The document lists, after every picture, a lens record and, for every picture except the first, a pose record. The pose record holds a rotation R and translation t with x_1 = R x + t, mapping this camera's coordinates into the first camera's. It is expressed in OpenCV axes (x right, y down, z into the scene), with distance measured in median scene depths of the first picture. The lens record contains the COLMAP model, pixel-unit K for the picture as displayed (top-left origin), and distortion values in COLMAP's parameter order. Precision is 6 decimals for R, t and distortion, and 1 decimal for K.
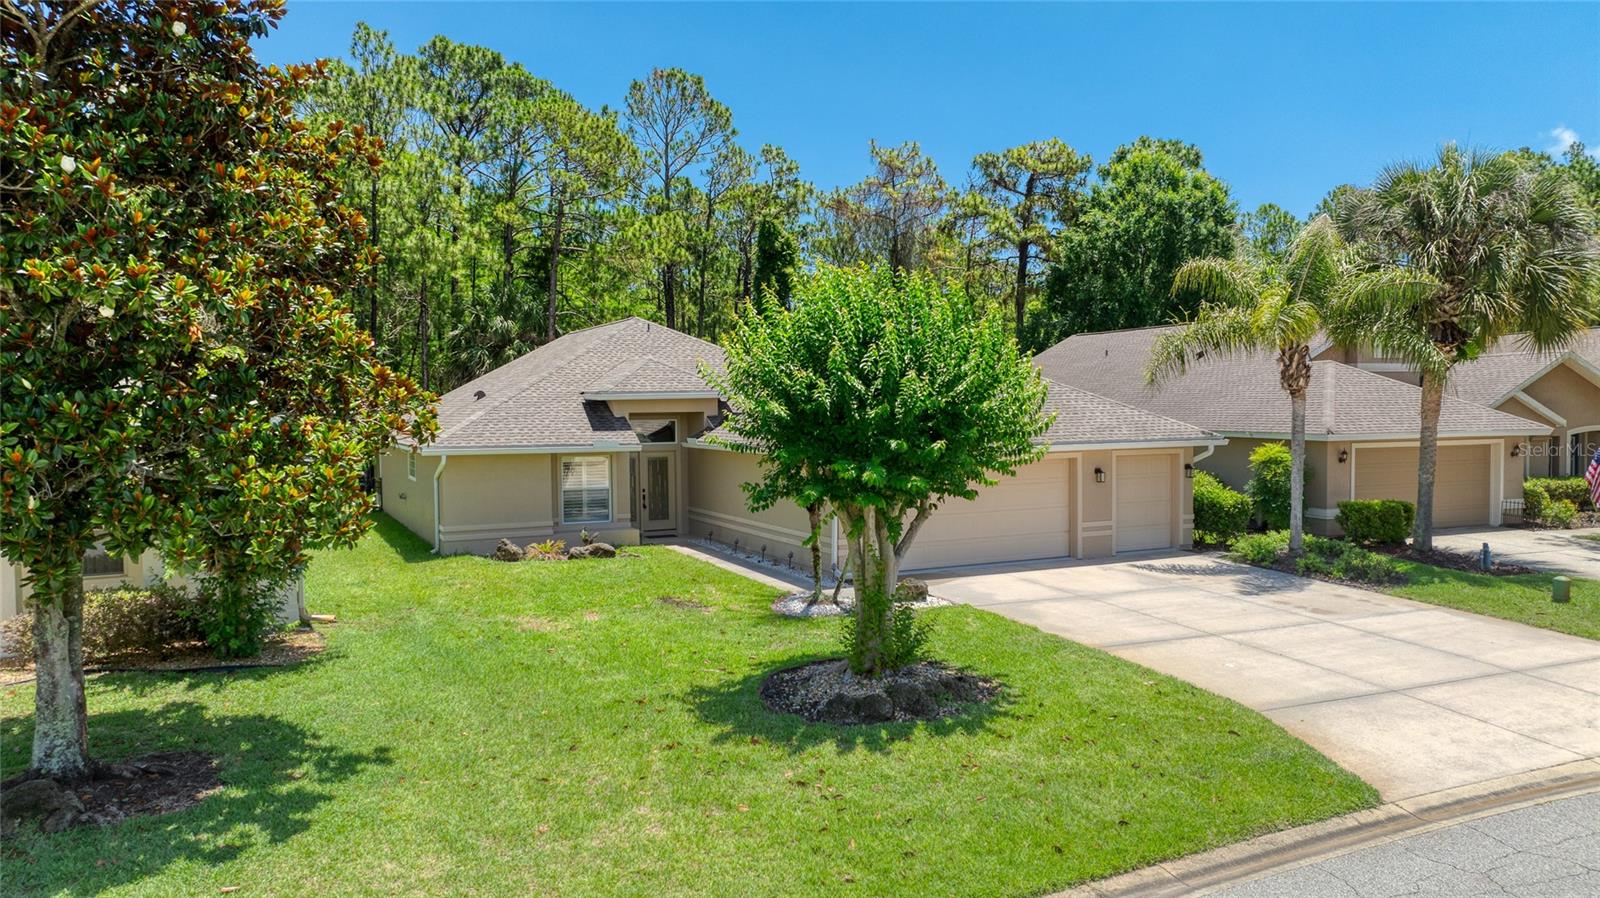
lens RADIAL K [[1126.1, 0, 796.9], [0, 1126.1, 450.6], [0, 0, 1]] dist [-0.026570, 0.024136]
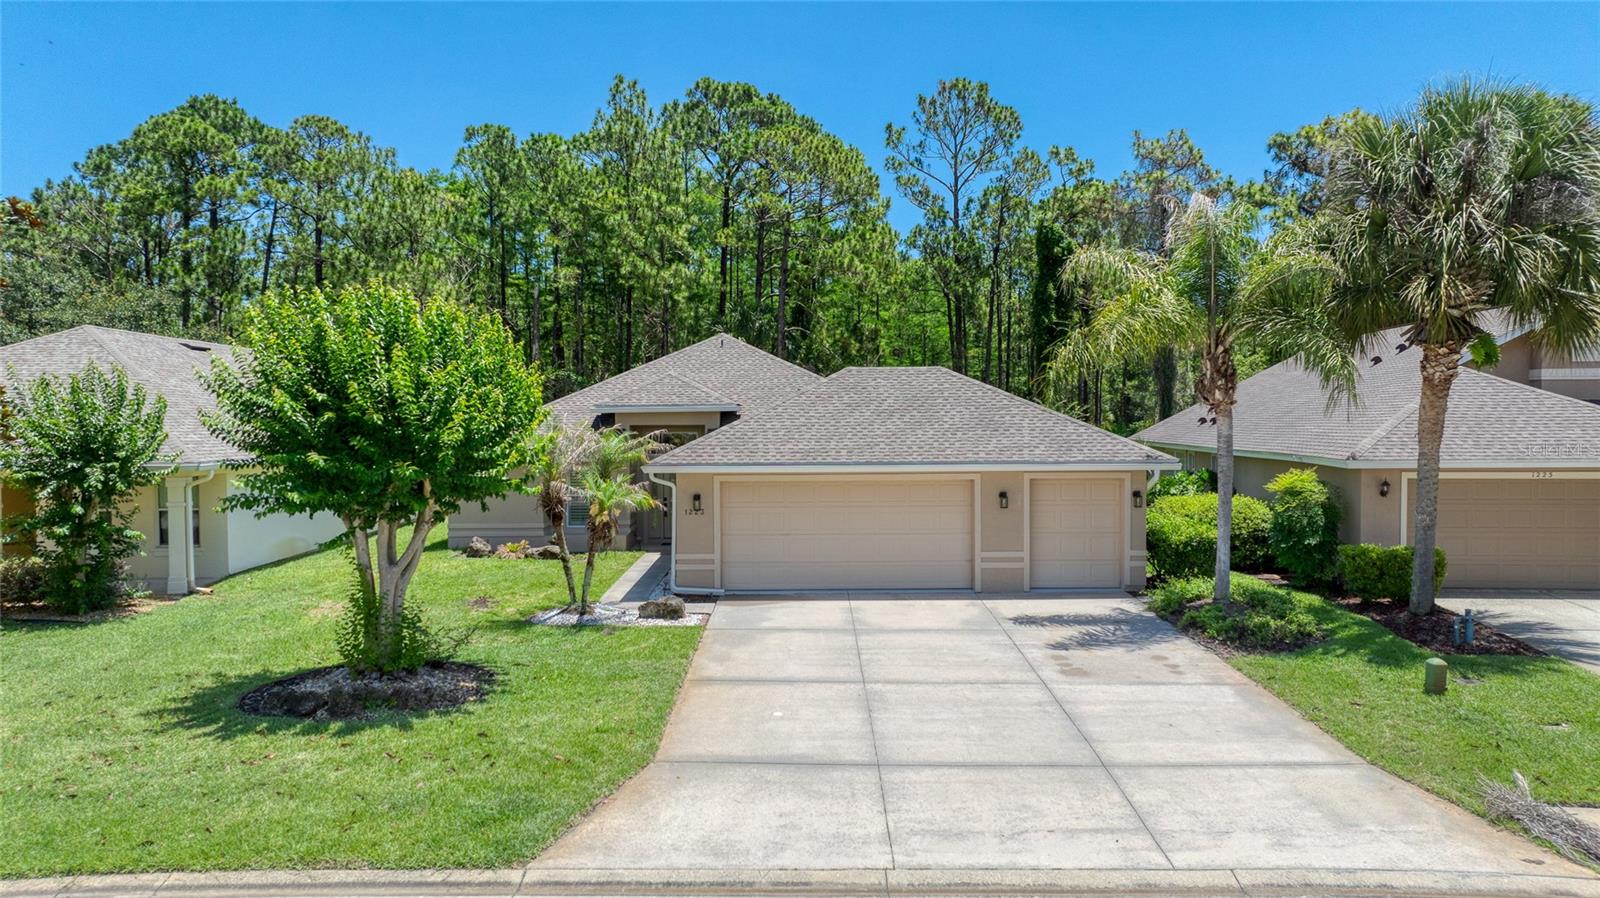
lens RADIAL K [[1126.1, 0, 800.7], [0, 1126.1, 443.9], [0, 0, 1]] dist [-0.026570, 0.024136]
pose [[0.905021, 0.016355, -0.425053, 0.504118], [-0.023100, 0.999676, -0.010718, -0.009325], [0.424739, 0.019519, 0.905105, 0.125099]]
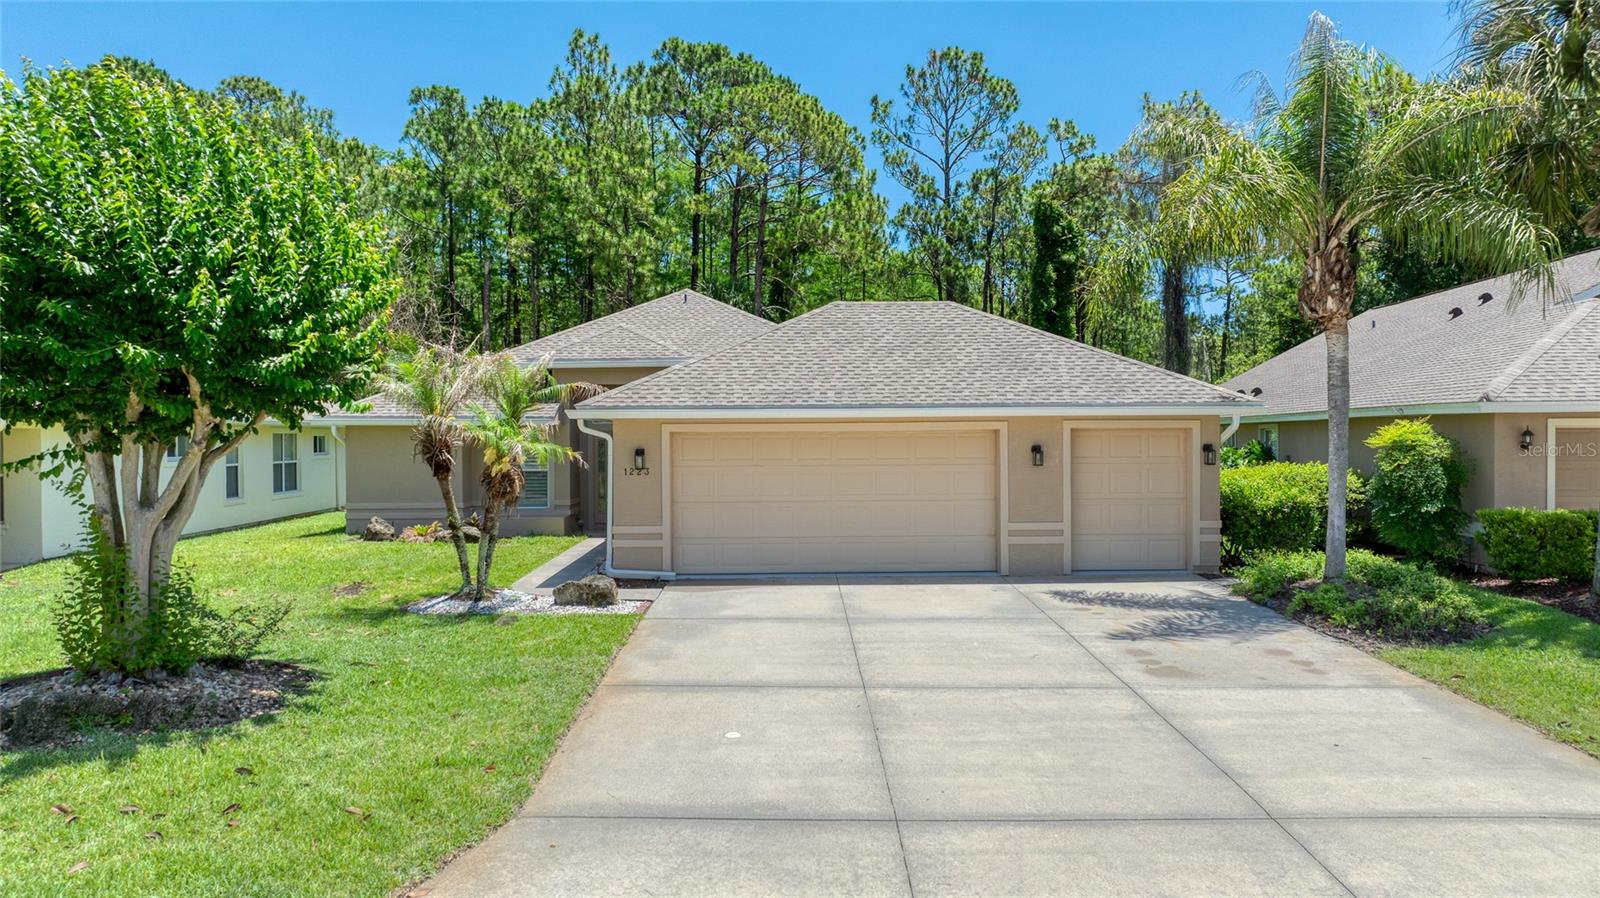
lens RADIAL K [[1126.1, 0, 801.8], [0, 1126.1, 447.3], [0, 0, 1]] dist [-0.026570, 0.024136]
pose [[0.912335, 0.009538, -0.409334, 0.421495], [-0.021939, 0.999431, -0.025611, 0.037772], [0.408857, 0.032346, 0.912025, 0.314307]]
